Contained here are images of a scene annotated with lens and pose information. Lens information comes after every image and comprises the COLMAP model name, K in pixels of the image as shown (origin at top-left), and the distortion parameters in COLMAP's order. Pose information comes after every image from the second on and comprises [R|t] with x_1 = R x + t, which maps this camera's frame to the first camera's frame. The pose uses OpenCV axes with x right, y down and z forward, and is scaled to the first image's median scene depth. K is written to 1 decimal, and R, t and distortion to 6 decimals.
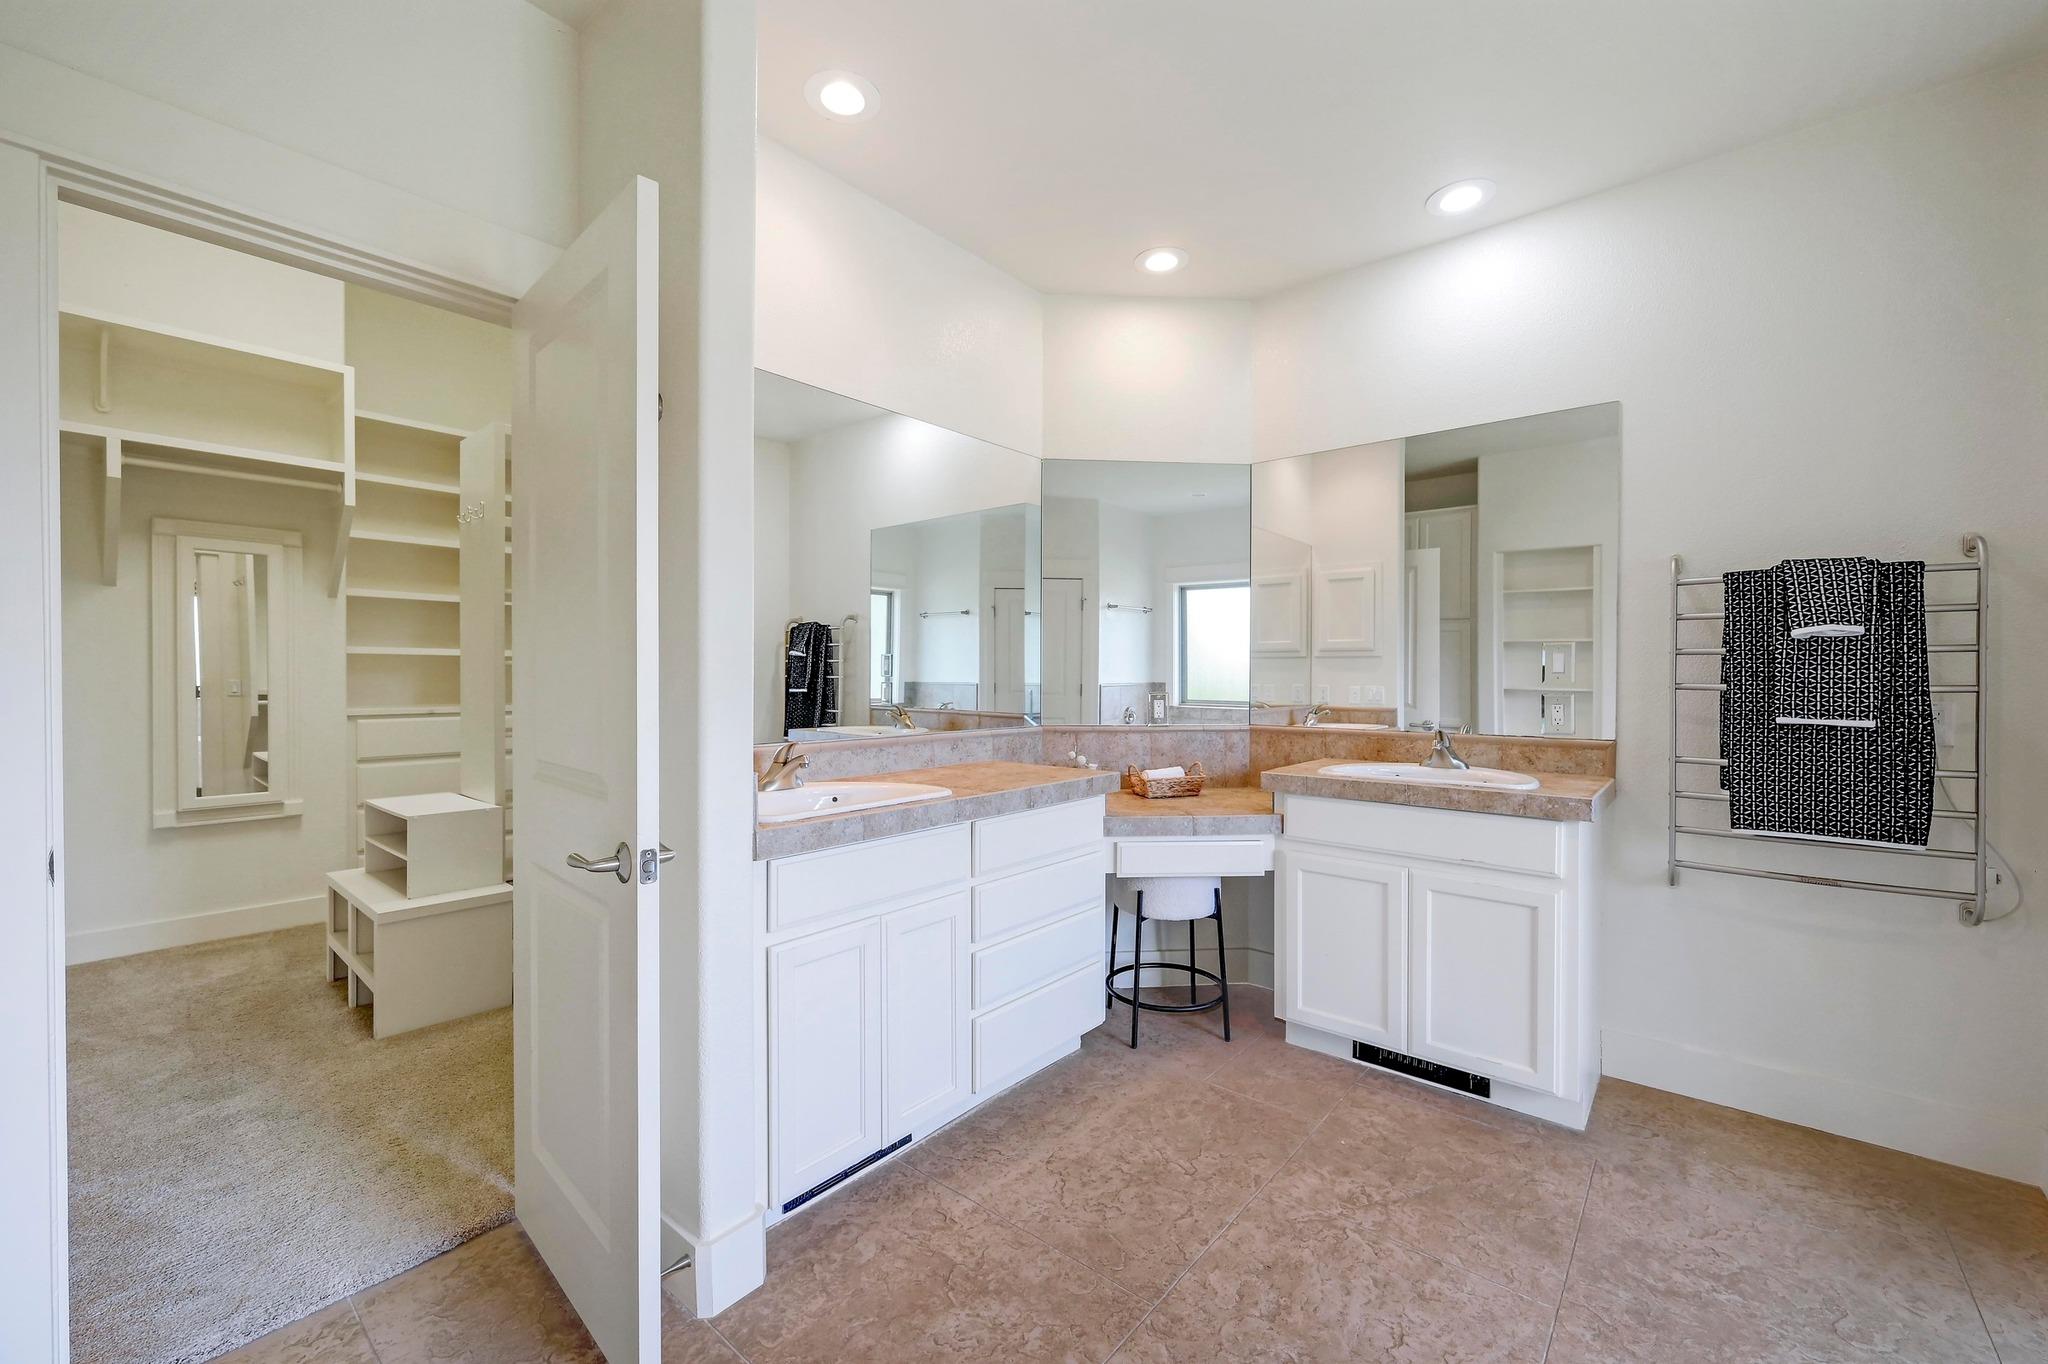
lens RADIAL K [[824.7, 0, 1022.6], [0, 824.7, 676.4], [0, 0, 1]] dist [0.001620, 0.000508]
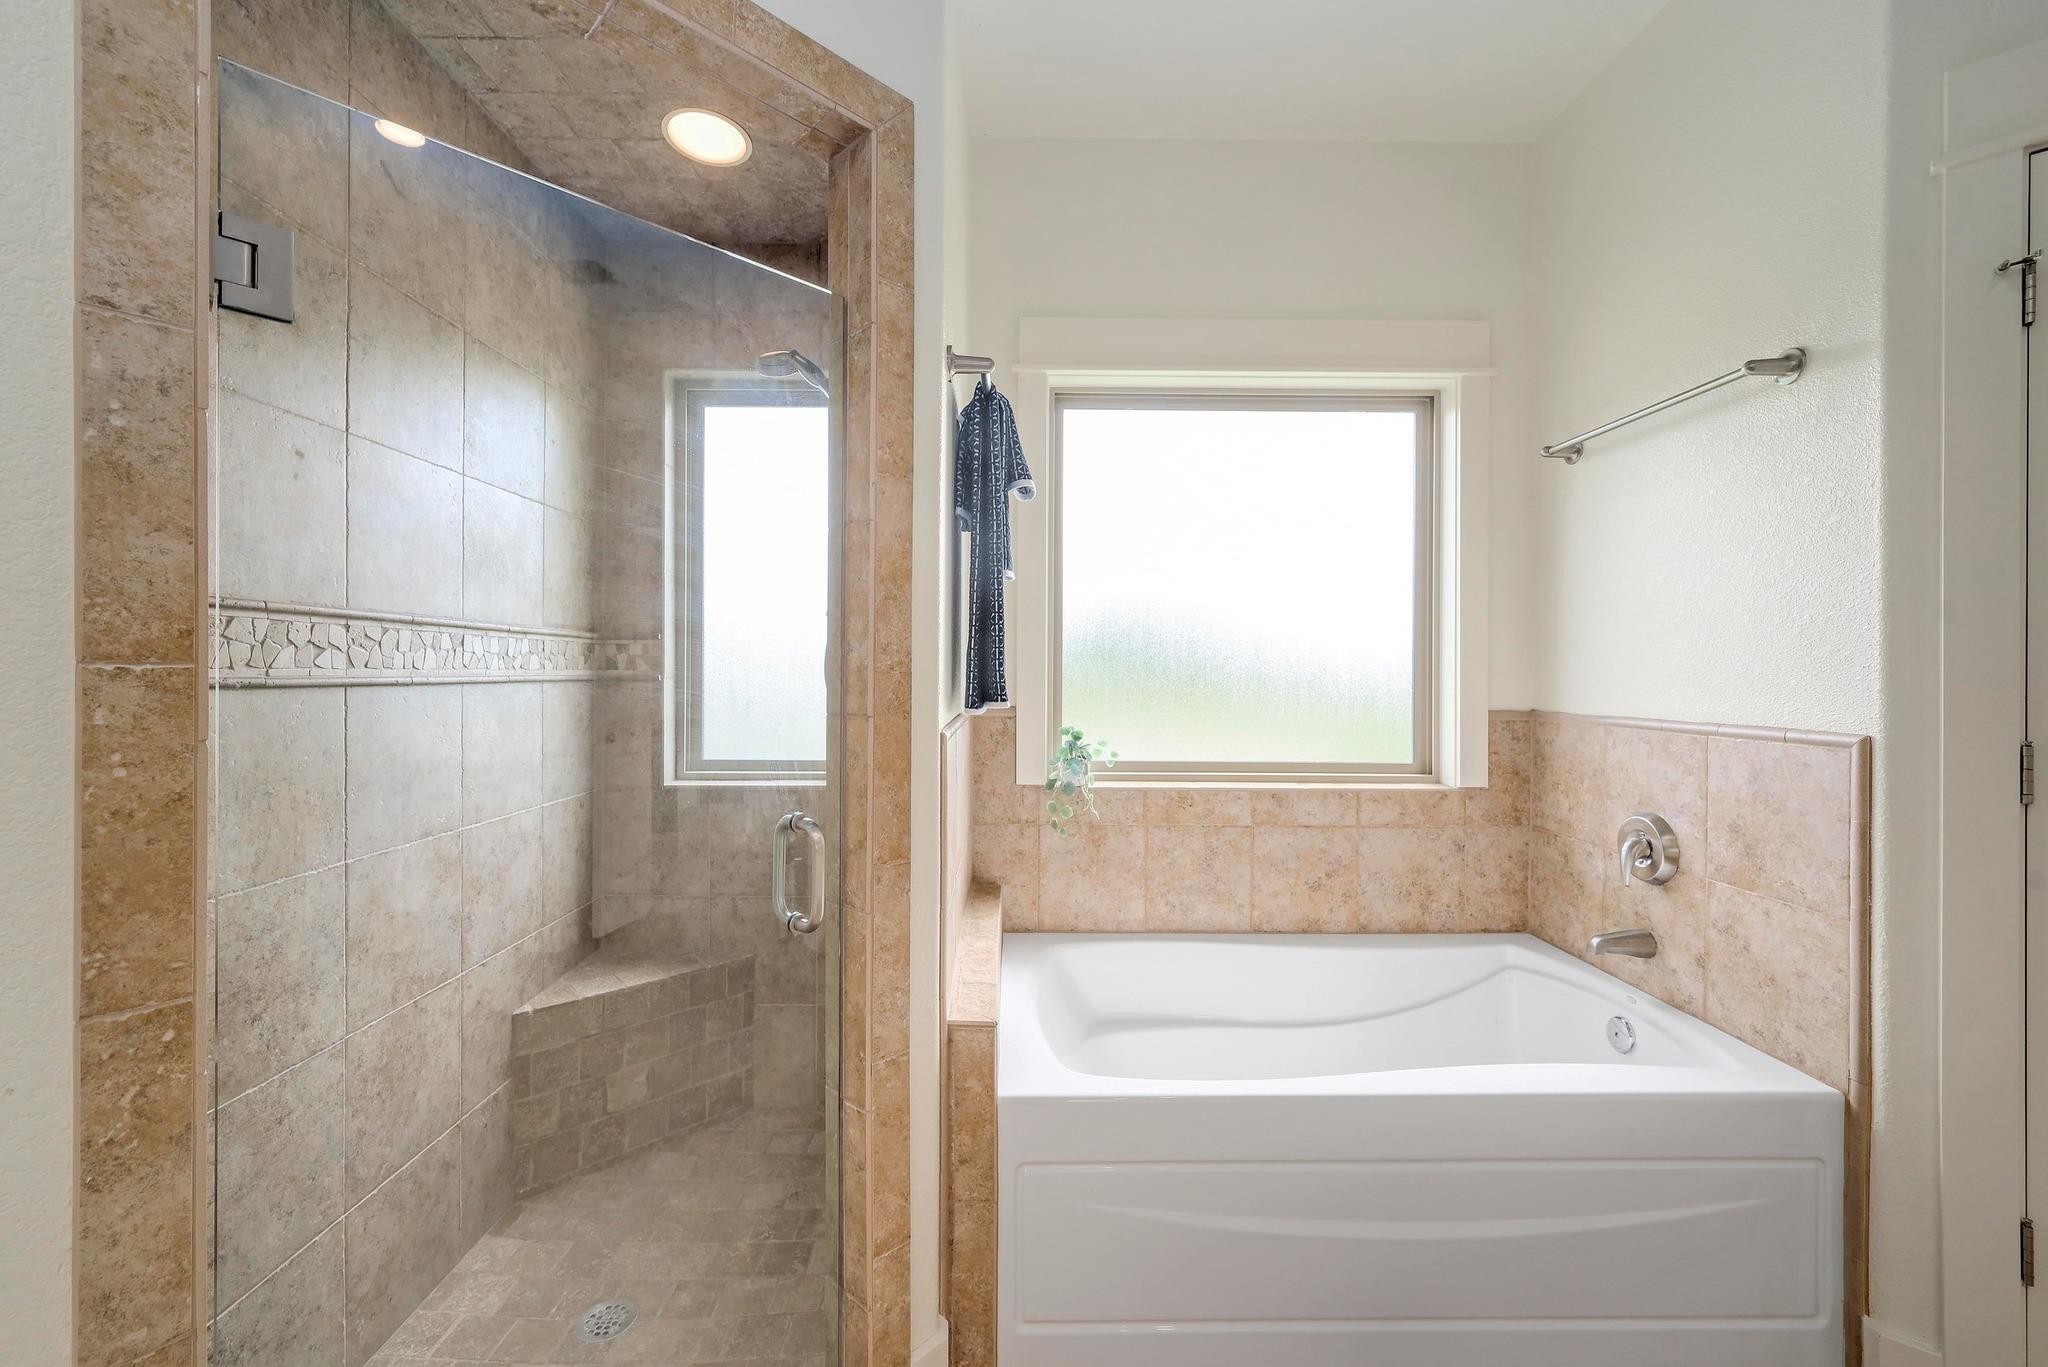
lens RADIAL K [[824.7, 0, 1021.6], [0, 824.7, 675.0], [0, 0, 1]] dist [0.001620, 0.000508]
pose [[0.658161, -0.005099, -0.752860, -0.039899], [-0.003623, 0.999944, -0.009940, -0.002649], [0.752868, 0.009269, 0.658106, 0.714840]]
